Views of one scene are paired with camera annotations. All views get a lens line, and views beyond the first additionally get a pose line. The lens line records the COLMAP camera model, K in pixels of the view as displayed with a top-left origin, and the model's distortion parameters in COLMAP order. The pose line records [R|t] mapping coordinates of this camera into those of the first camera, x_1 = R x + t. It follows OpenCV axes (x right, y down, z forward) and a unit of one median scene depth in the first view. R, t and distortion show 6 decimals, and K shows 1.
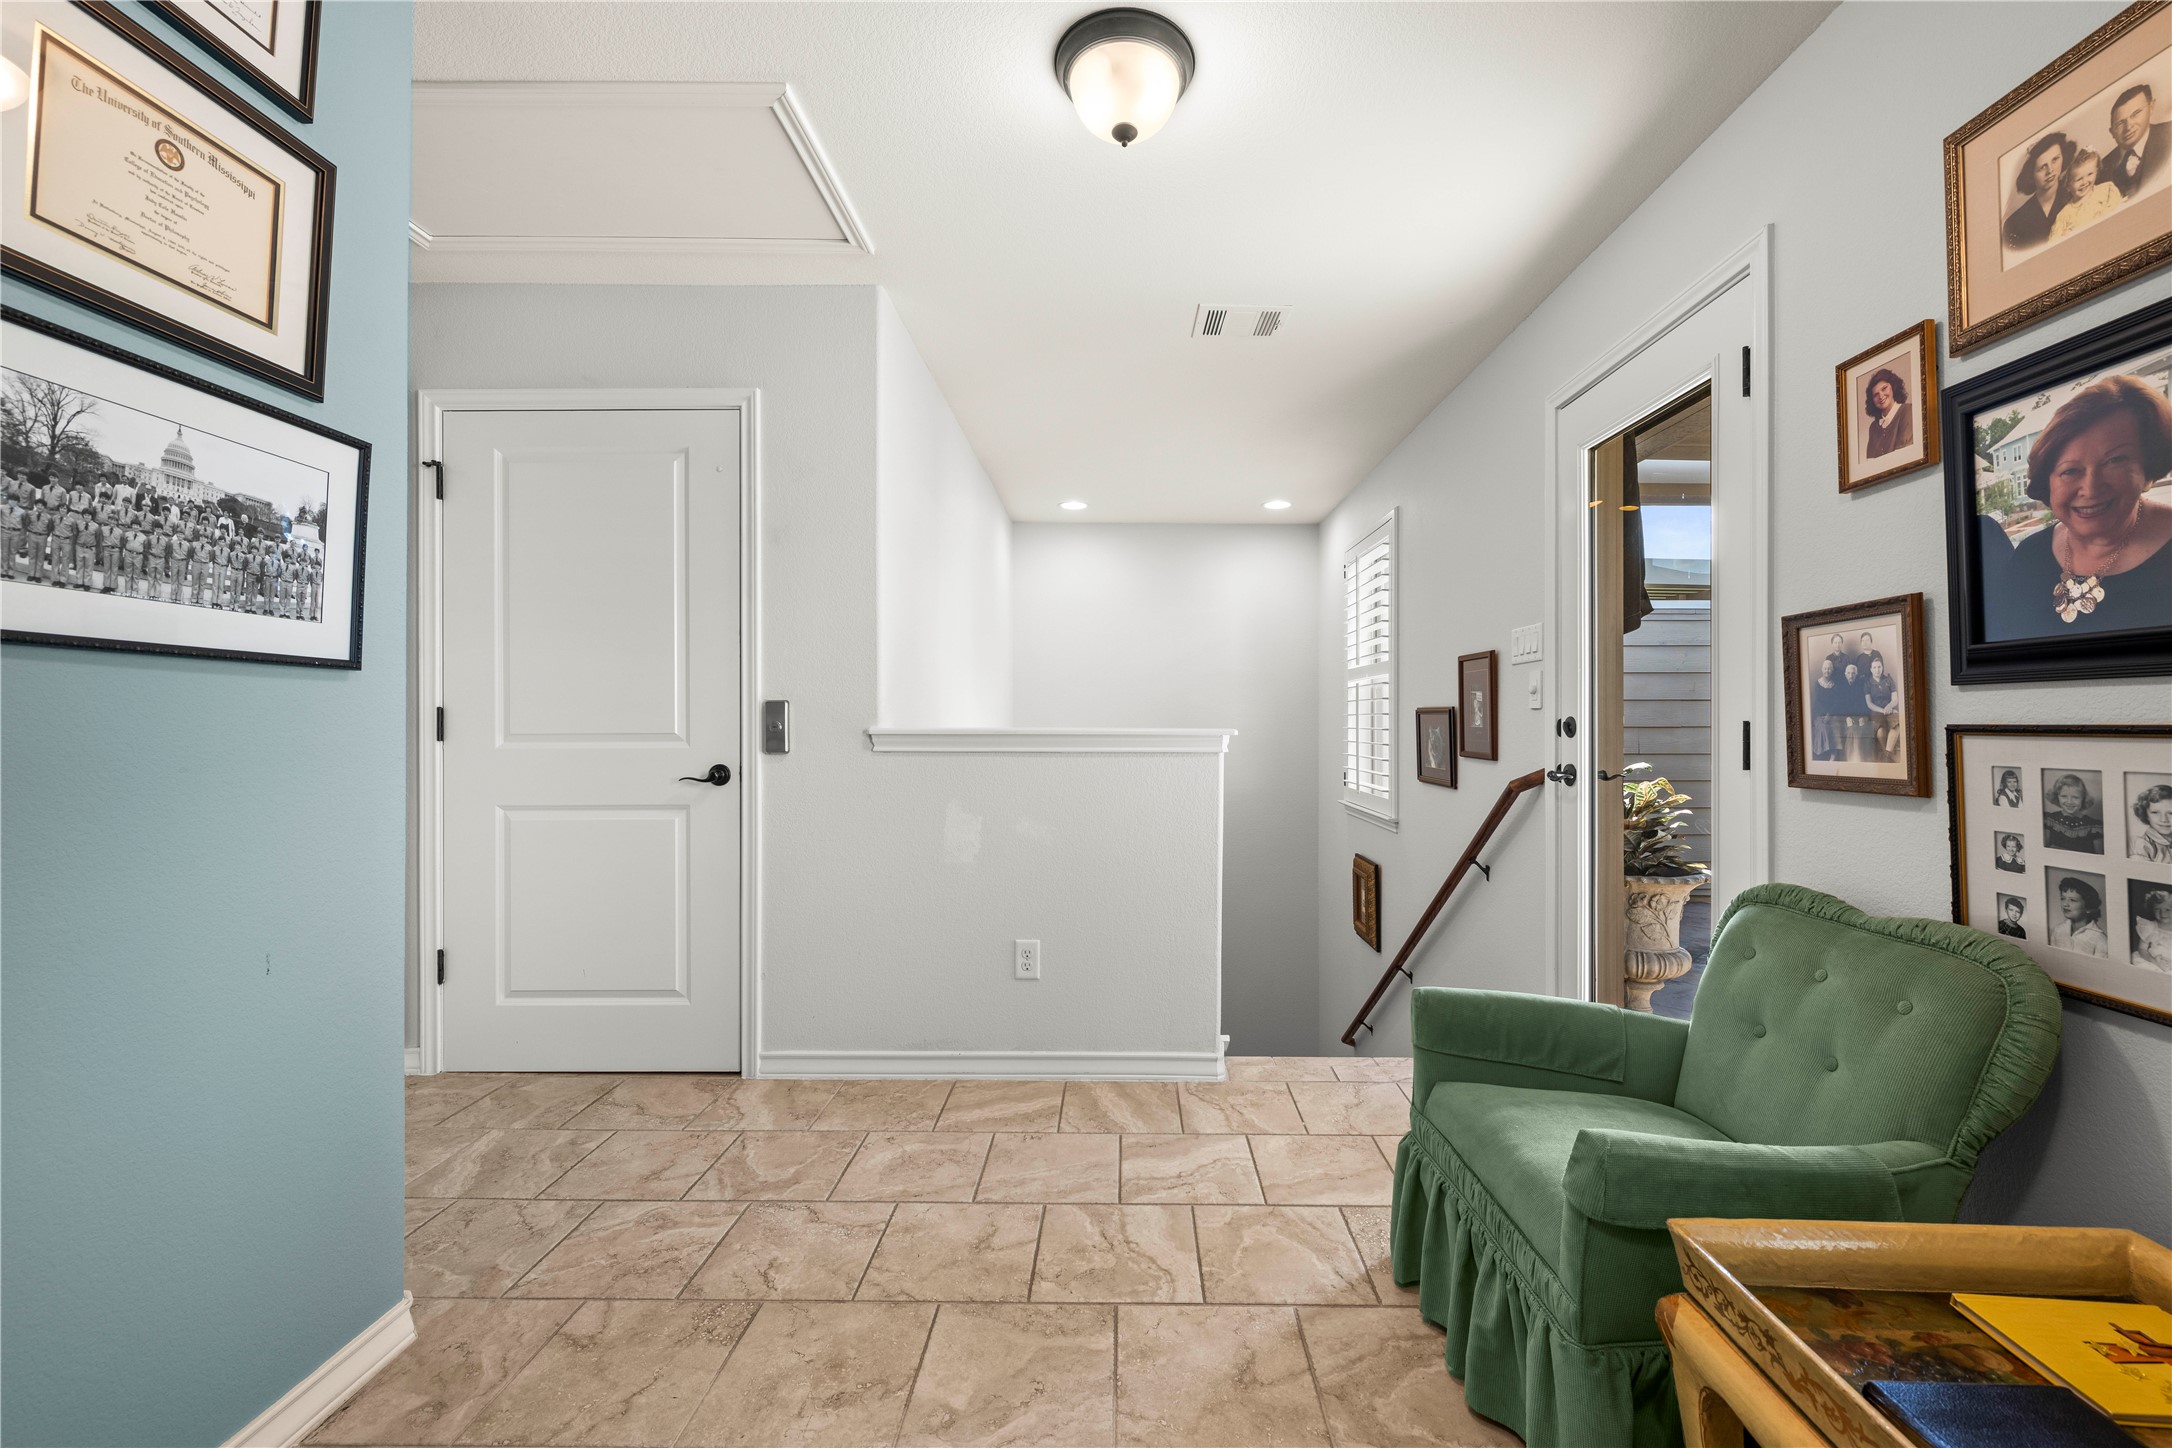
lens RADIAL K [[857.1, 0, 1123.8], [0, 857.1, 708.0], [0, 0, 1]] dist [0.000090, -0.000519]
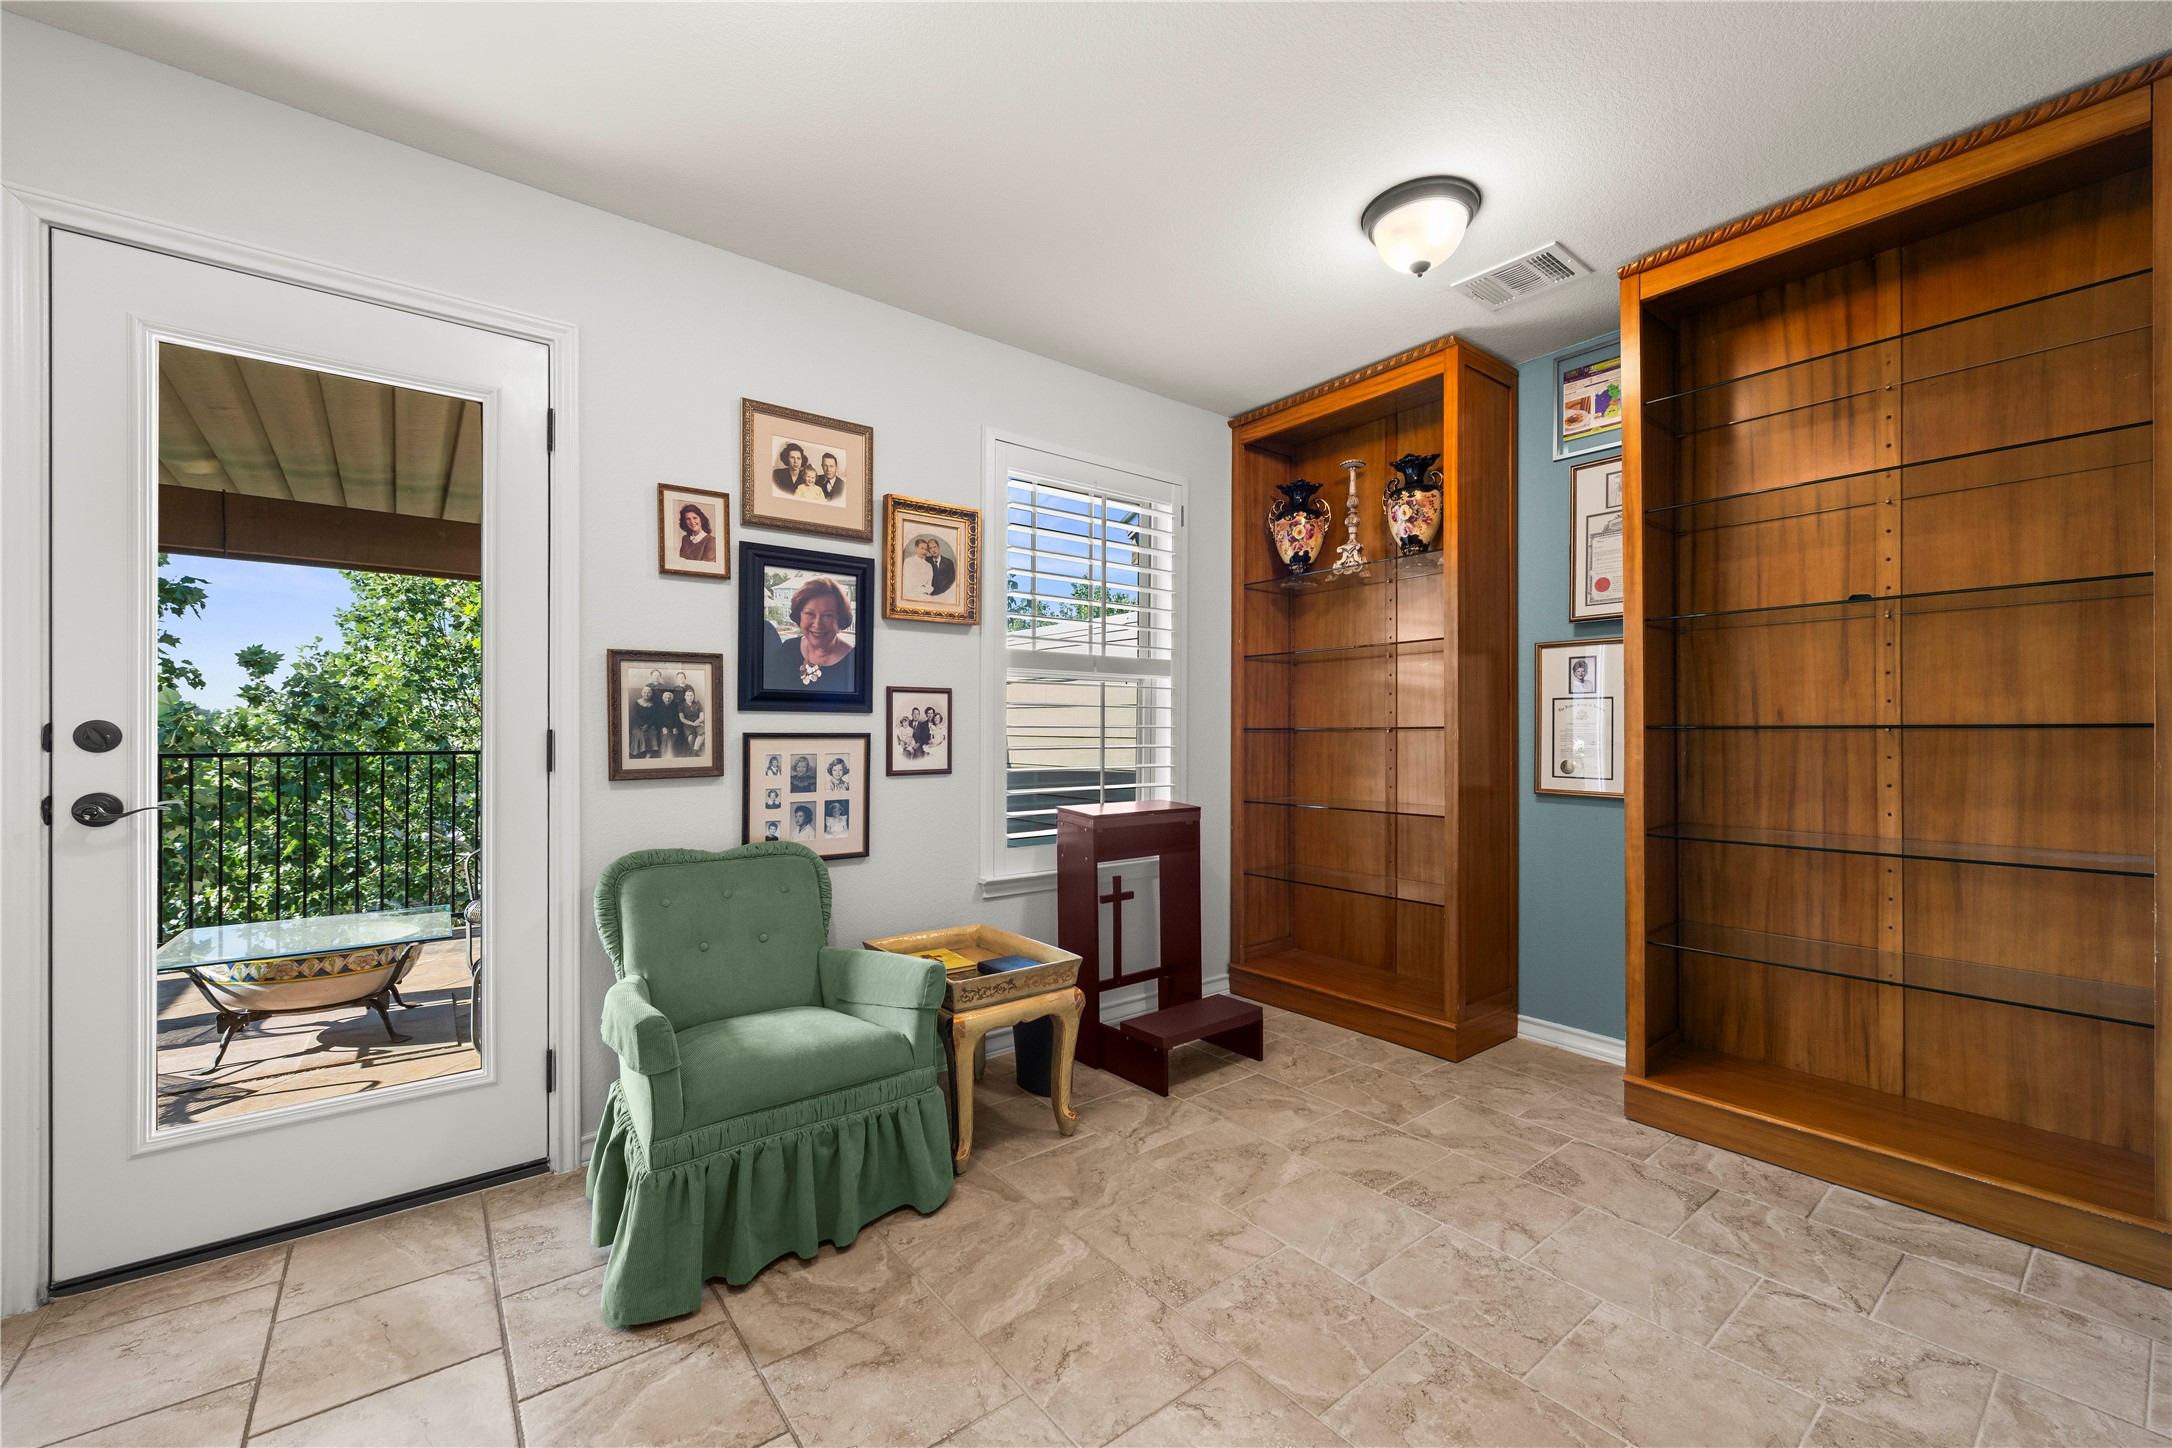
lens RADIAL K [[857.1, 0, 1093.8], [0, 857.1, 726.4], [0, 0, 1]] dist [0.000090, -0.000519]
pose [[-0.615063, 0.003571, 0.788470, -0.889484], [-0.016328, 0.999718, -0.017265, 0.025331], [-0.788309, -0.023493, -0.614831, 1.548168]]
